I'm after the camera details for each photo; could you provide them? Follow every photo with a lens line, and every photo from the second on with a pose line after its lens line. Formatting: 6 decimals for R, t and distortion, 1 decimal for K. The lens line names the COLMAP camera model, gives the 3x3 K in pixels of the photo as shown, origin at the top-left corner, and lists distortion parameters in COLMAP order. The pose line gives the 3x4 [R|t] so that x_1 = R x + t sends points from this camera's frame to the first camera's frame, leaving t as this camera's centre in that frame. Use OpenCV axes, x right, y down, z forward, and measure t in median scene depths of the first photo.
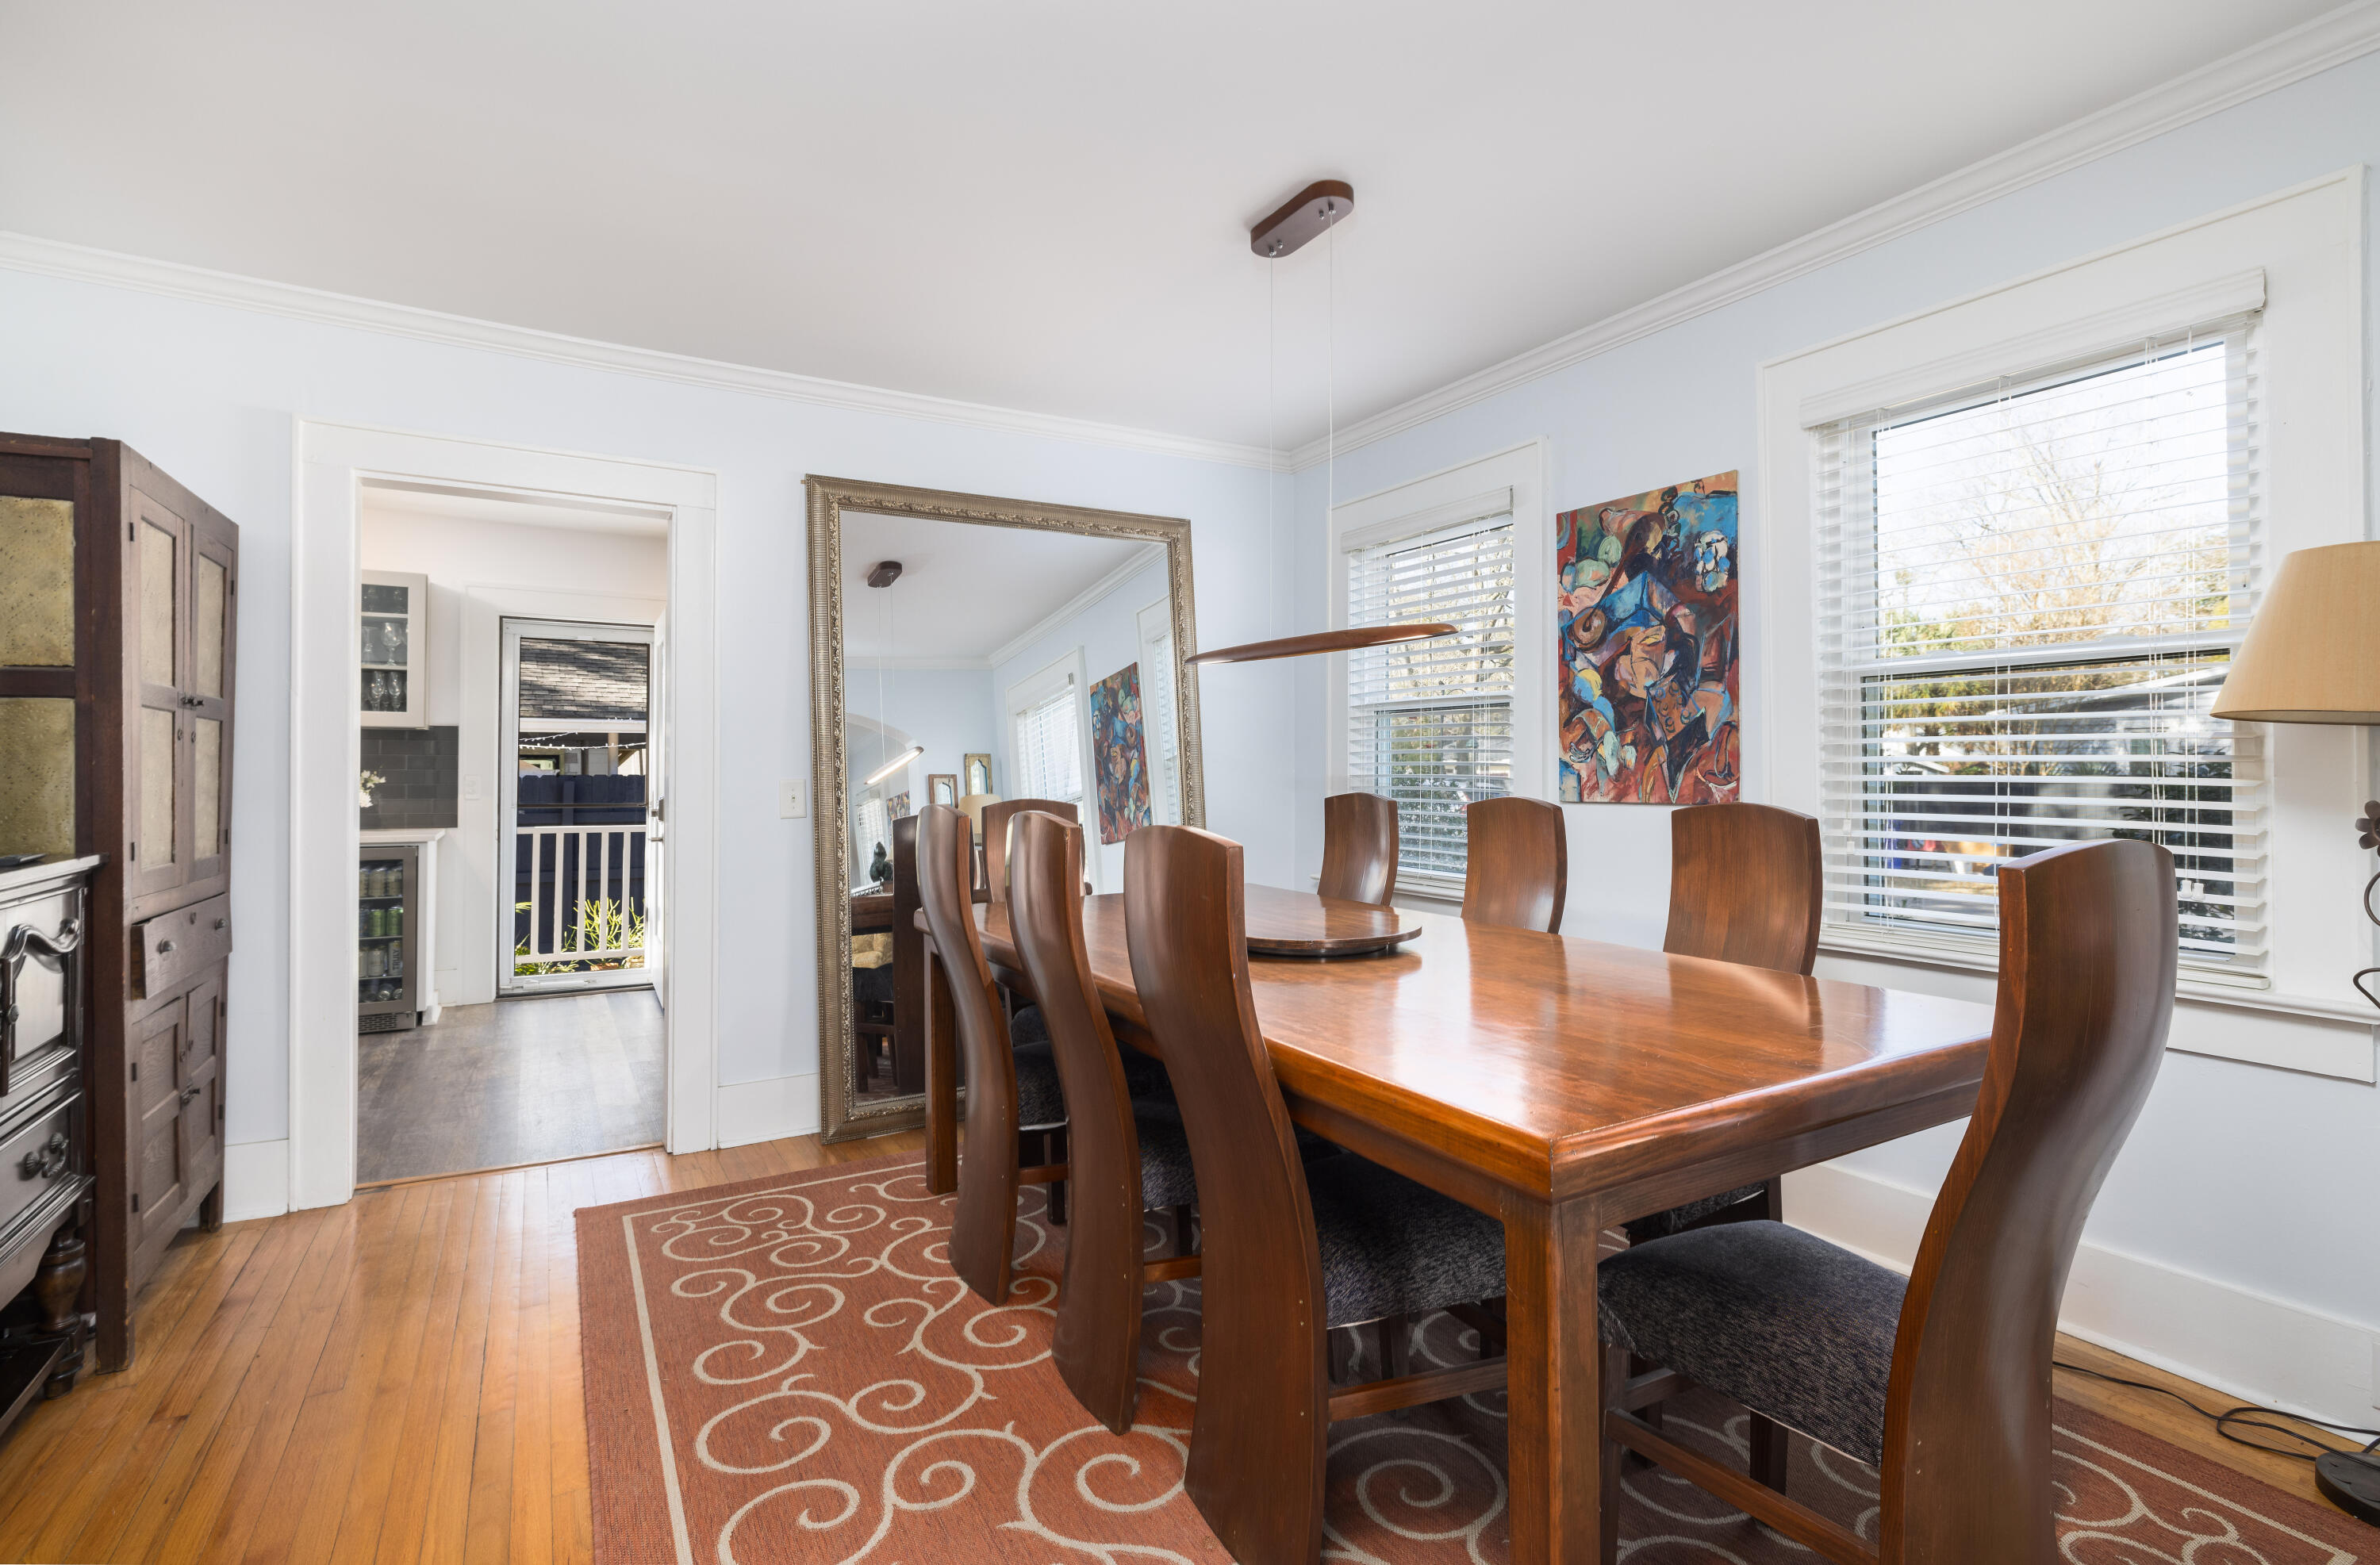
lens RADIAL K [[1143.4, 0, 1171.1], [0, 1143.4, 751.2], [0, 0, 1]] dist [-0.004579, 0.001309]
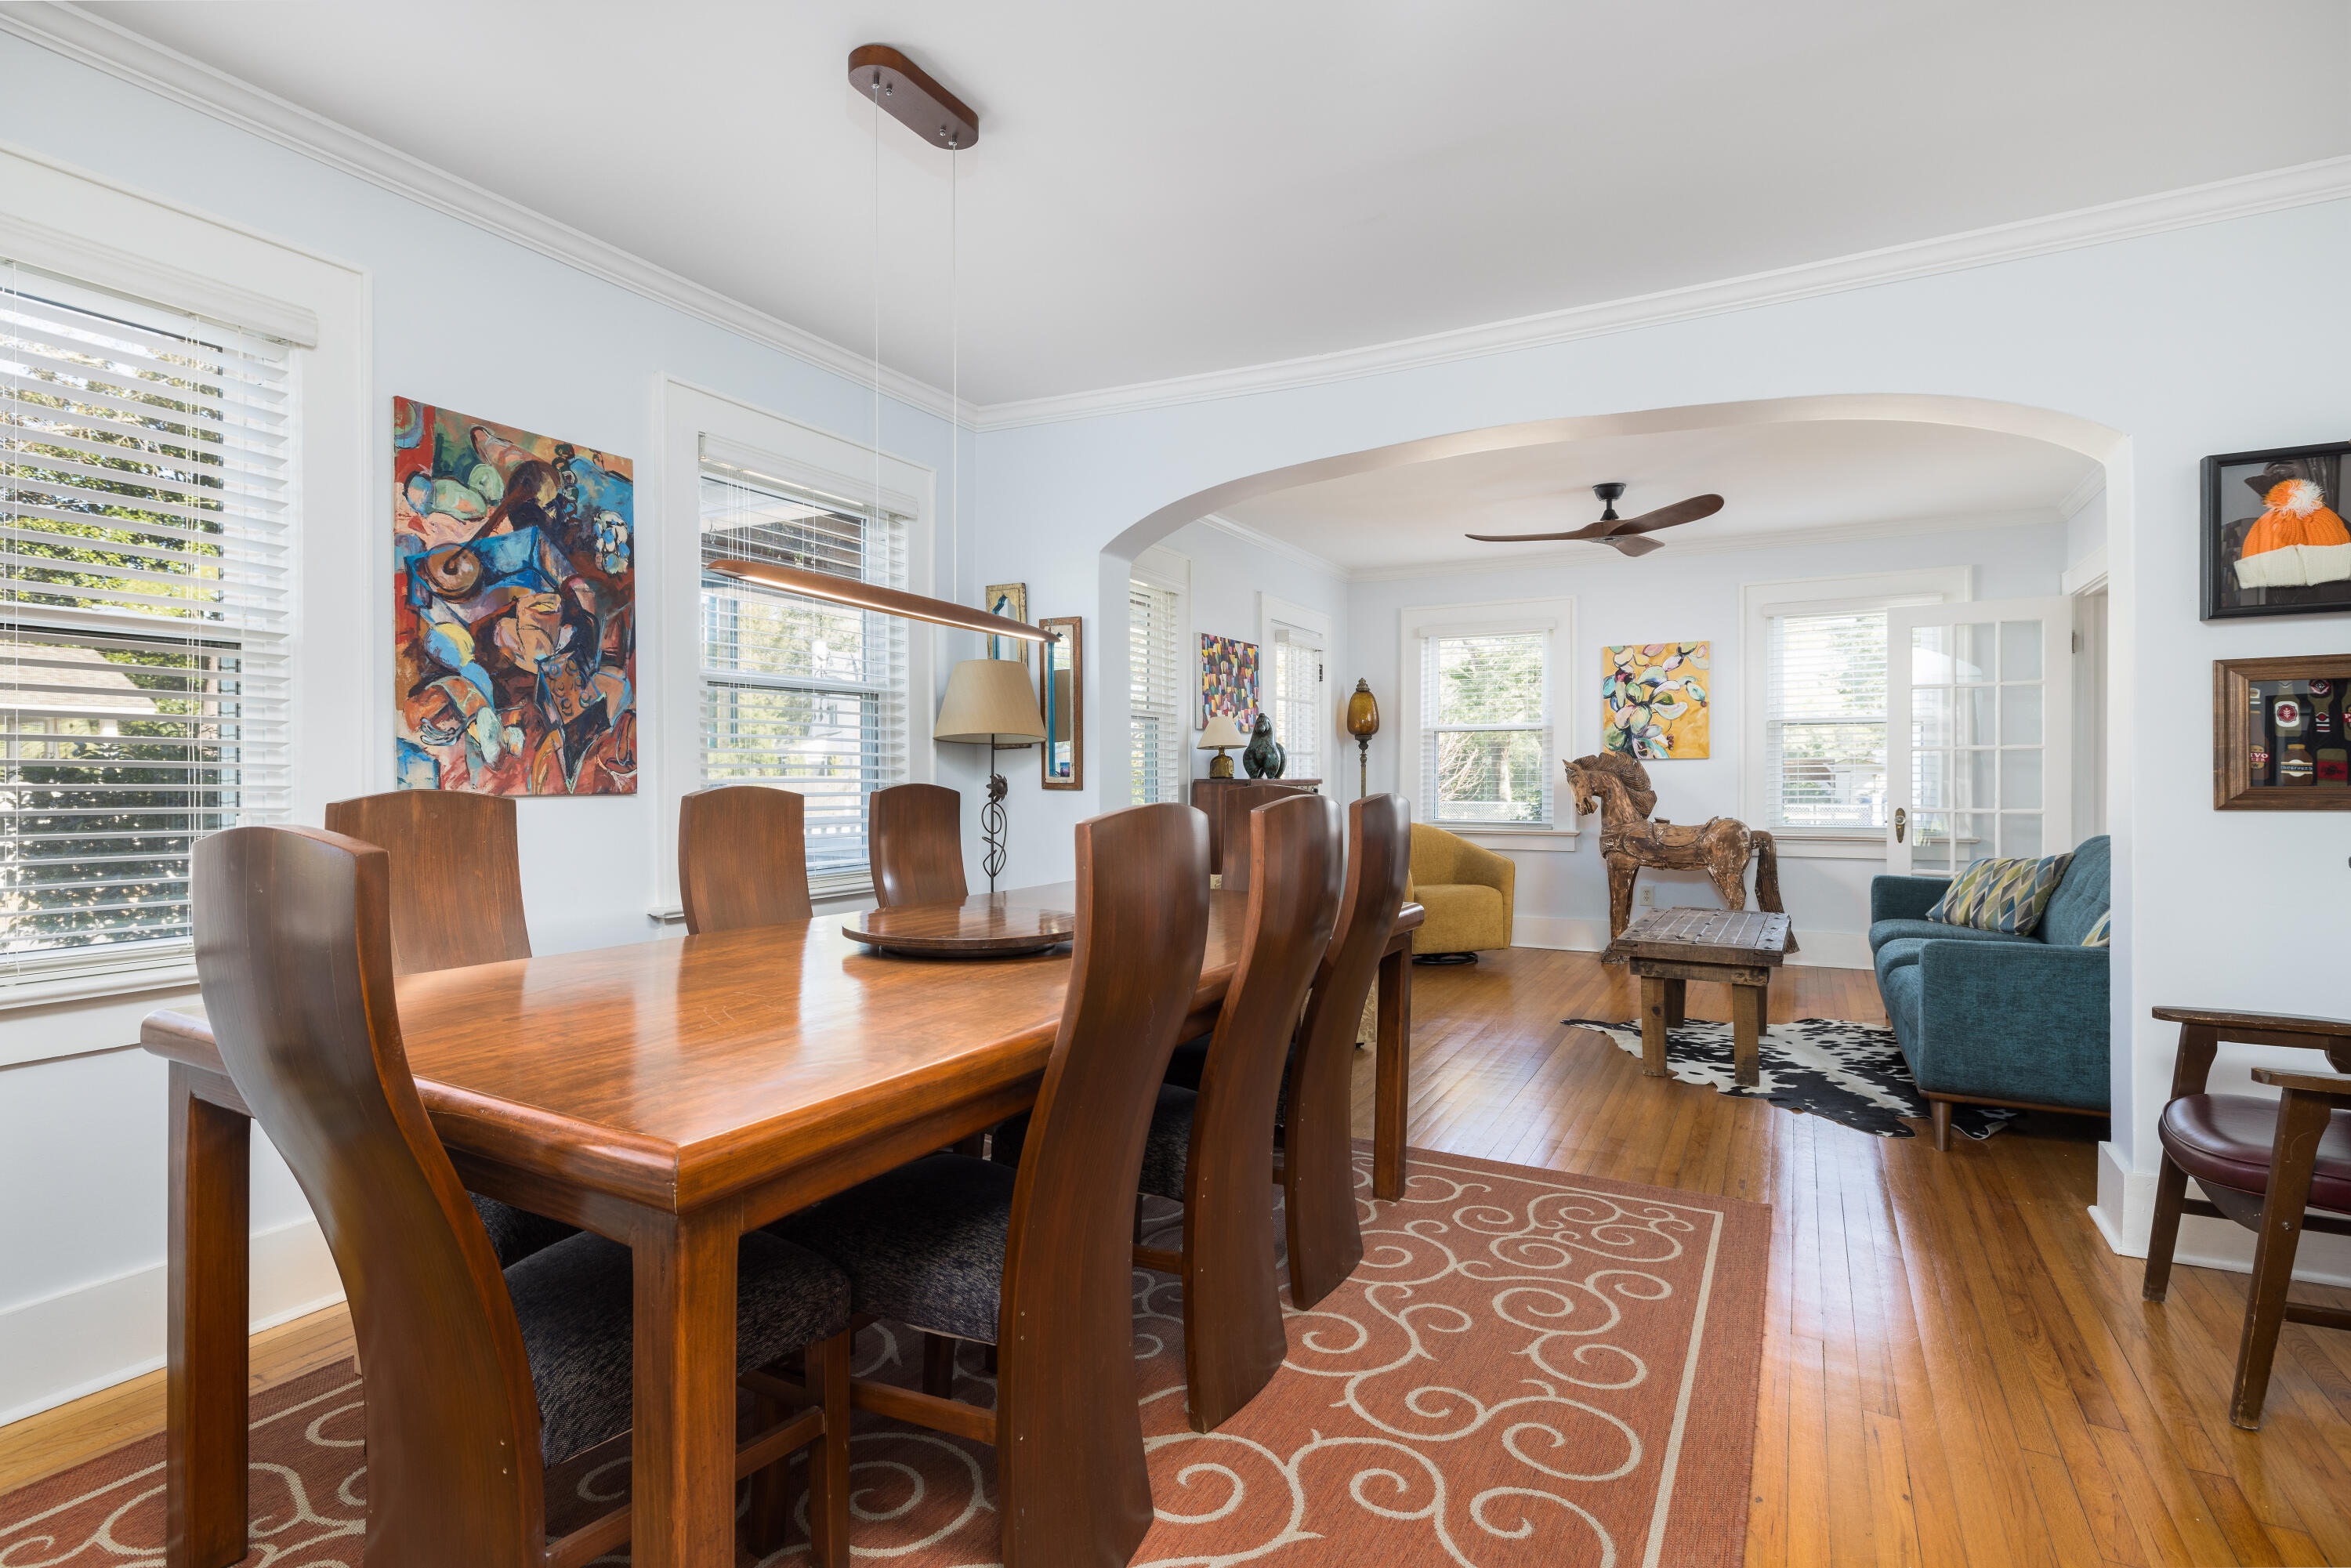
lens RADIAL K [[1130.2, 0, 1185.5], [0, 1130.2, 784.8], [0, 0, 1]] dist [-0.003677, -0.000249]
pose [[-0.537866, -0.013165, 0.842927, -0.592007], [-0.016984, 0.999844, 0.004779, 0.026424], [-0.842859, -0.011746, -0.538006, 1.085640]]
